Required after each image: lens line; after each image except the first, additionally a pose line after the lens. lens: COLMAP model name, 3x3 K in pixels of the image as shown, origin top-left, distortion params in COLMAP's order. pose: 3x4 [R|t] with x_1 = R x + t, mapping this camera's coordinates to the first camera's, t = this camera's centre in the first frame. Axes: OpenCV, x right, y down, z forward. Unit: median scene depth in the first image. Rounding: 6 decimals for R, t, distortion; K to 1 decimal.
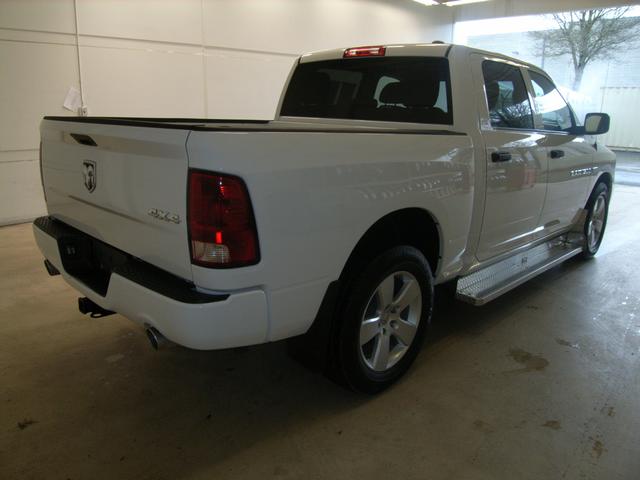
lens RADIAL K [[524.6, 0, 315.6], [0, 524.6, 207.5], [0, 0, 1]] dist [-0.089875, 0.011254]
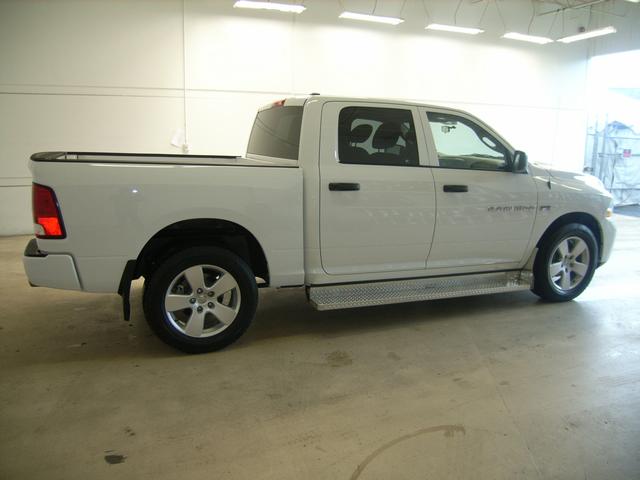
lens RADIAL K [[524.6, 0, 315.6], [0, 524.6, 207.5], [0, 0, 1]] dist [-0.089875, 0.011254]
pose [[0.911614, 0.051126, -0.407855, 0.802150], [-0.079483, 0.995433, -0.052875, 0.017922], [0.403289, 0.080619, 0.911514, -0.124404]]
